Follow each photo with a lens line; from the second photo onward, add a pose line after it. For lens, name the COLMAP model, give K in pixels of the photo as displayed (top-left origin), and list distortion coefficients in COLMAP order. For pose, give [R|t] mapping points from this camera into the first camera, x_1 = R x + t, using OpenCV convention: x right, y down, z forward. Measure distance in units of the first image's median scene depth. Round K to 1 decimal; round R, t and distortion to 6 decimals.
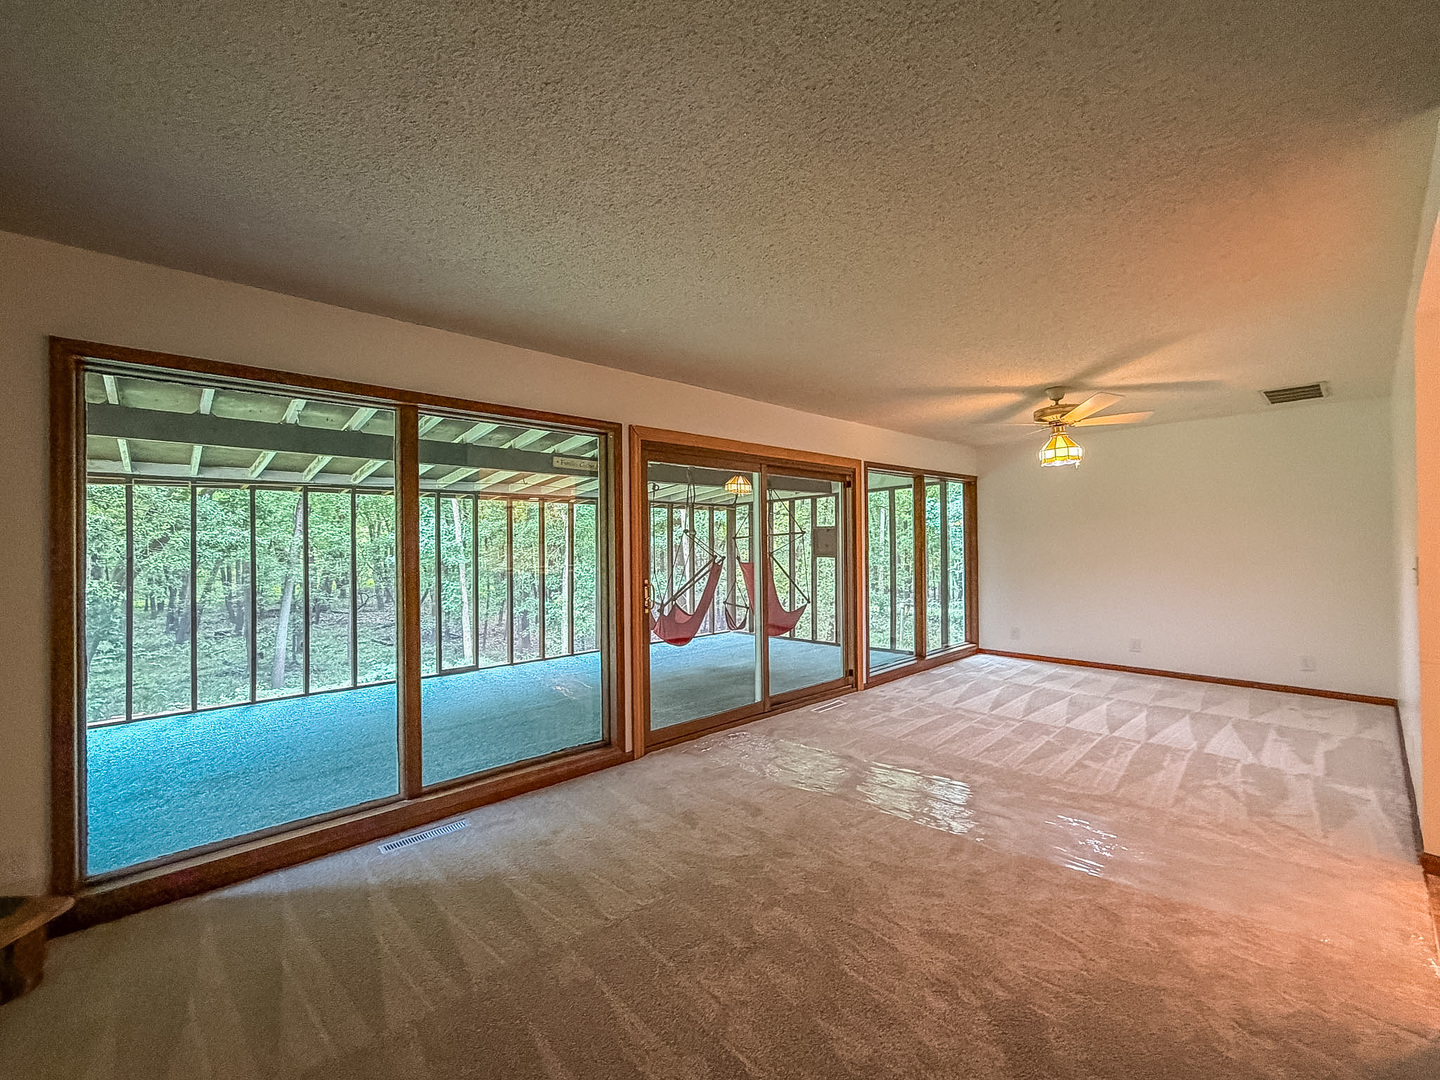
lens RADIAL K [[595.3, 0, 711.3], [0, 595.3, 538.4], [0, 0, 1]] dist [-0.010107, 0.002373]
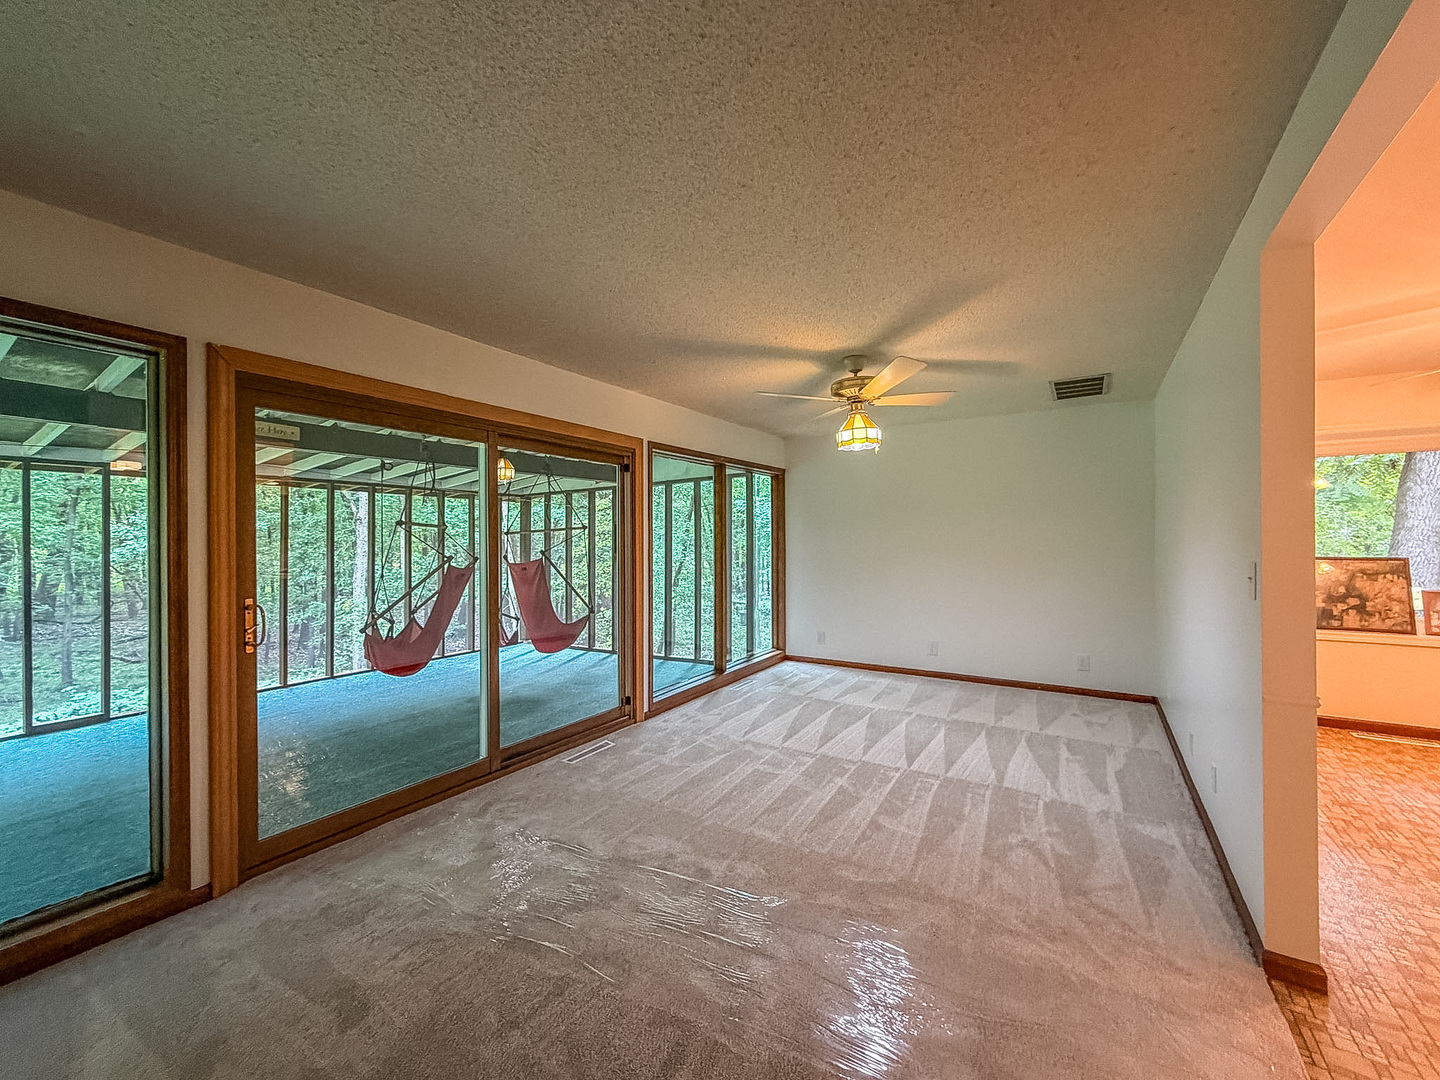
lens RADIAL K [[595.3, 0, 712.9], [0, 595.3, 535.4], [0, 0, 1]] dist [-0.010107, 0.002373]
pose [[0.964131, 0.007678, 0.265317, 0.168891], [-0.007808, 0.999969, -0.000562, 0.000286], [-0.265314, -0.001530, 0.964161, 0.245522]]
